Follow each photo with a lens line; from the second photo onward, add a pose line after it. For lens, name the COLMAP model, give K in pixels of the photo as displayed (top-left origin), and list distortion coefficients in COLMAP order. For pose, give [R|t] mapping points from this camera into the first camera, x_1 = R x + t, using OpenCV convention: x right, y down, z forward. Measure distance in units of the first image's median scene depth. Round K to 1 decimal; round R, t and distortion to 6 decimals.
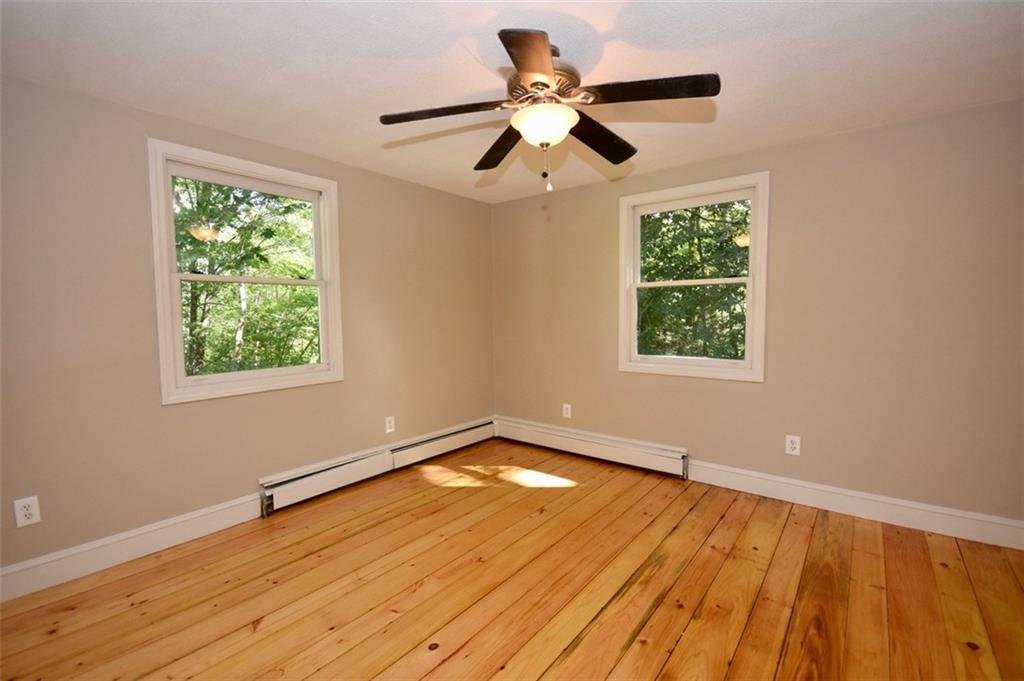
lens RADIAL K [[452.4, 0, 519.6], [0, 452.4, 340.0], [0, 0, 1]] dist [-0.000352, -0.000602]
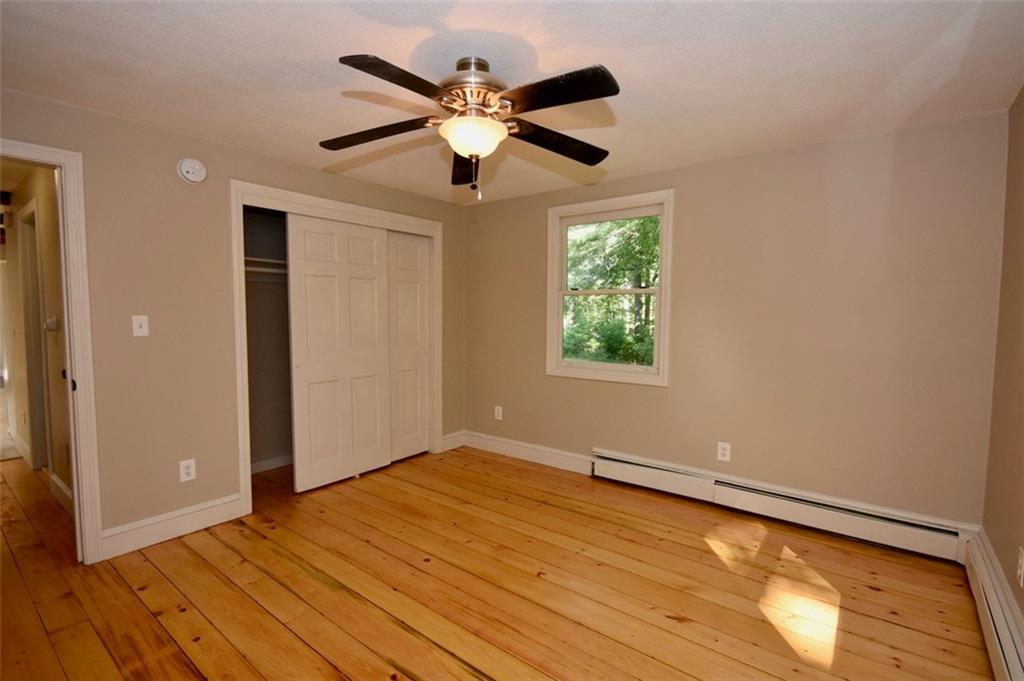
lens RADIAL K [[478.0, 0, 512.0], [0, 478.0, 340.5], [0, 0, 1]] dist [-0.001134, -0.000475]
pose [[-0.008390, 0.066892, -0.997725, 0.687307], [-0.063590, 0.995705, 0.067291, -0.065017], [0.997941, 0.064009, -0.004100, 0.678709]]
